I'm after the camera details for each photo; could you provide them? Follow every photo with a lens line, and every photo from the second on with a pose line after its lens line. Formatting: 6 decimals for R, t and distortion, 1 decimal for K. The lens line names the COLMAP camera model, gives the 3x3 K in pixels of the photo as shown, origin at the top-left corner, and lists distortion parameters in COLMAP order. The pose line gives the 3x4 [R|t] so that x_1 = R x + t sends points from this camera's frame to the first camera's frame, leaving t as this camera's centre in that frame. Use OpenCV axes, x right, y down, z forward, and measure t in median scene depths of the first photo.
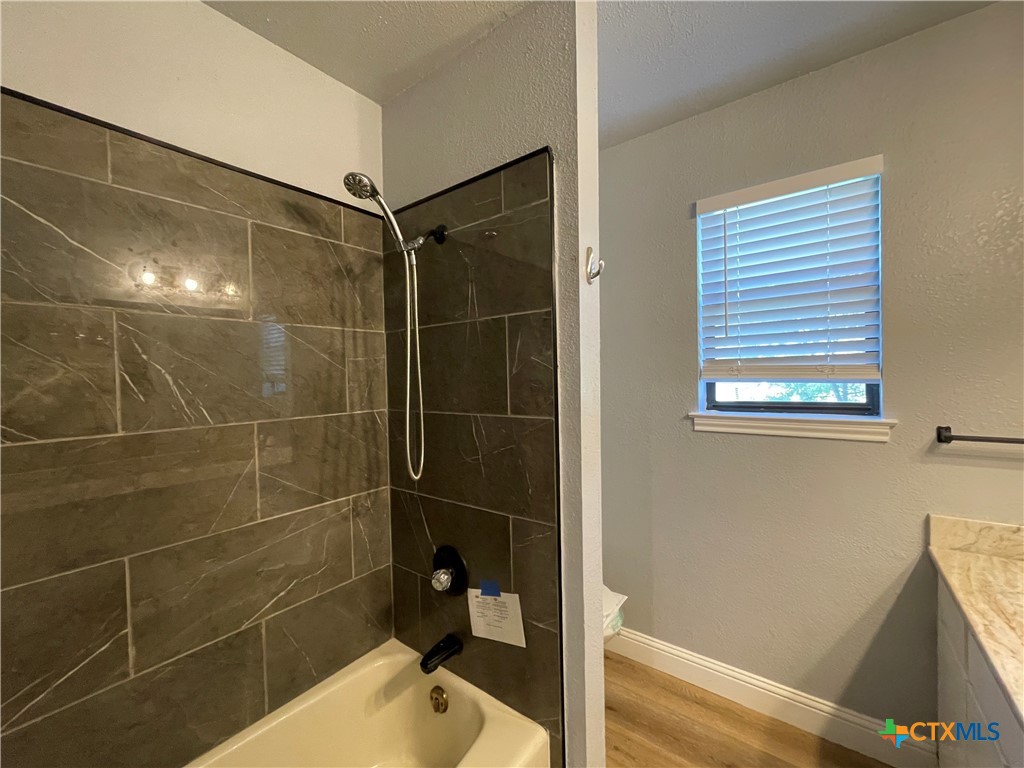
lens RADIAL K [[413.6, 0, 512.0], [0, 413.6, 384.0], [0, 0, 1]] dist [-0.002559, -0.000758]
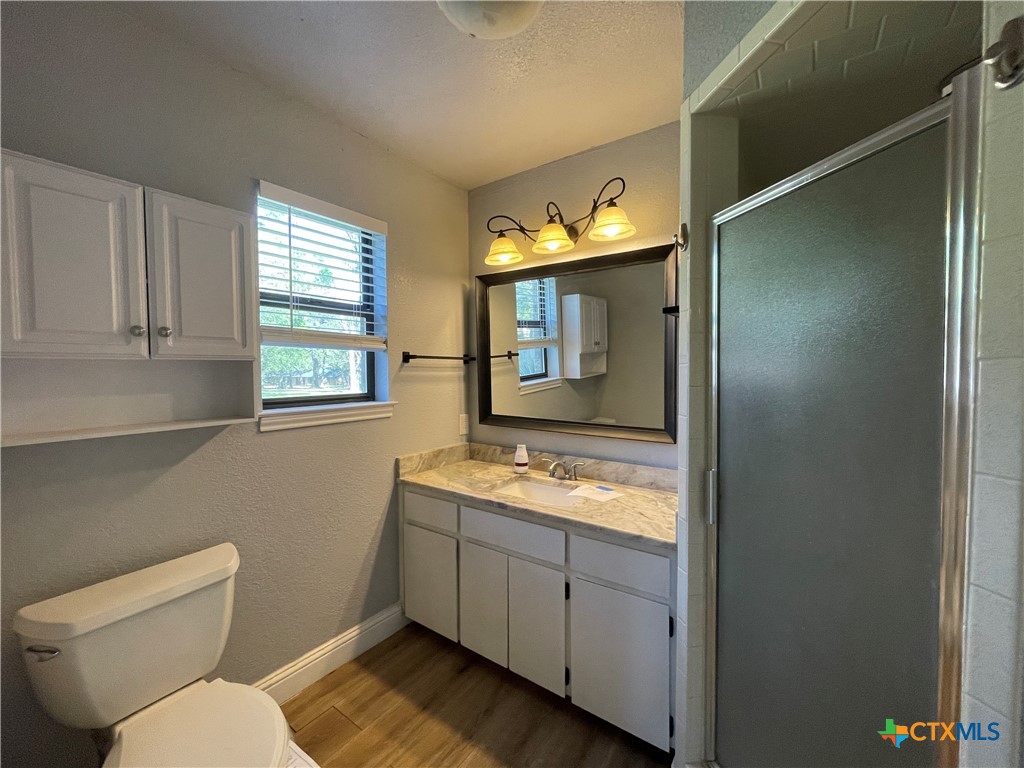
lens RADIAL K [[413.6, 0, 512.0], [0, 413.6, 384.0], [0, 0, 1]] dist [-0.002559, -0.000758]
pose [[-0.029873, -0.007880, 0.999523, -0.577530], [0.032187, 0.999443, 0.008842, 0.021867], [-0.999035, 0.032436, -0.029602, 0.577473]]
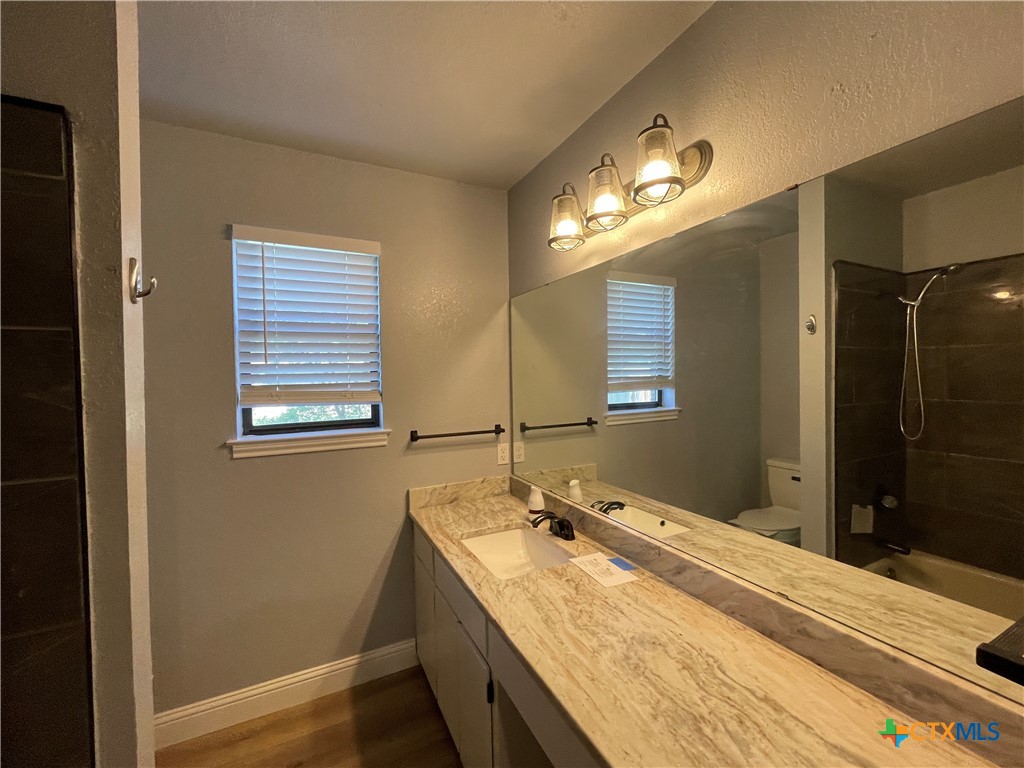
lens RADIAL K [[413.6, 0, 512.0], [0, 413.6, 384.0], [0, 0, 1]] dist [-0.002559, -0.000758]
pose [[0.437645, -0.002798, 0.899143, -0.171535], [0.025648, 0.999627, -0.009373, -0.043701], [-0.898782, 0.027163, 0.437554, -0.017085]]
